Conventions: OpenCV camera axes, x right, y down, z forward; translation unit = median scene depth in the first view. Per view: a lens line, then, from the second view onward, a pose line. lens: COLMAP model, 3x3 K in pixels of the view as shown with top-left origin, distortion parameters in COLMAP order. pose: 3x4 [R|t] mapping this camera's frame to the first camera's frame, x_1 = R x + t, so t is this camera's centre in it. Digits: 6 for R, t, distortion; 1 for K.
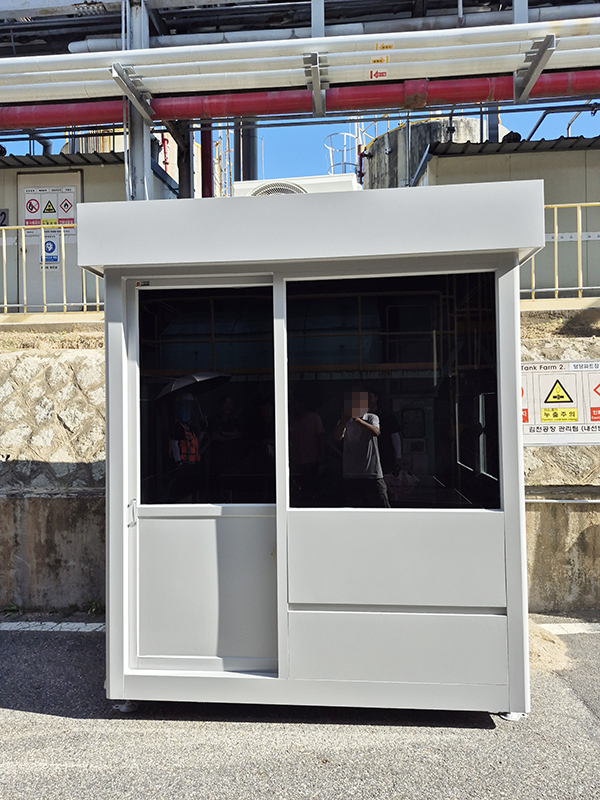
lens RADIAL K [[529.7, 0, 297.6], [0, 529.7, 400.3], [0, 0, 1]] dist [-0.008462, -0.009535]
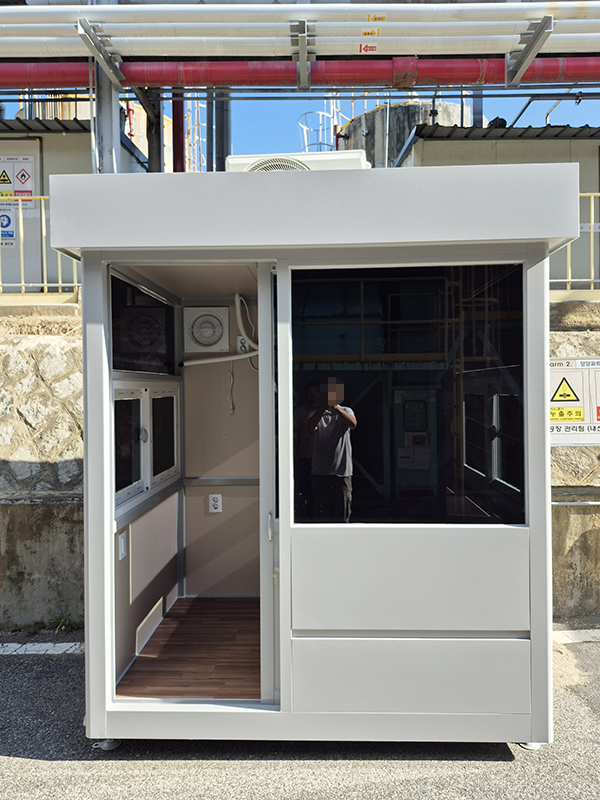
lens RADIAL K [[529.7, 0, 306.0], [0, 529.7, 395.8], [0, 0, 1]] dist [-0.008462, -0.009535]
pose [[0.996313, 0.003430, 0.085722, -0.040383], [-0.005459, 0.999710, 0.023441, -0.018984], [-0.085617, -0.023822, 0.996043, 0.060522]]
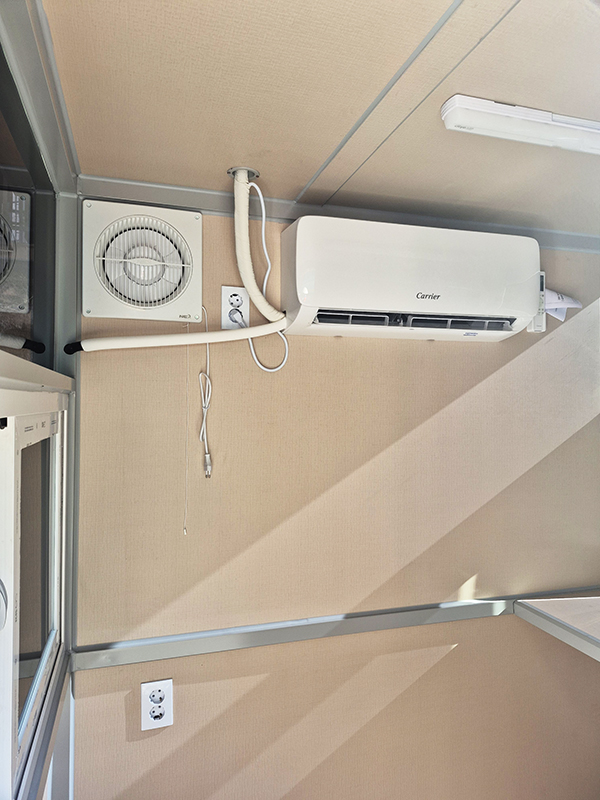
lens RADIAL K [[529.7, 0, 299.0], [0, 529.7, 397.8], [0, 0, 1]] dist [-0.008462, -0.009535]
pose [[0.919374, 0.025132, 0.392581, -0.111313], [-0.026253, 0.999652, -0.002515, -0.020275], [-0.392508, -0.007994, 0.919714, 0.354103]]
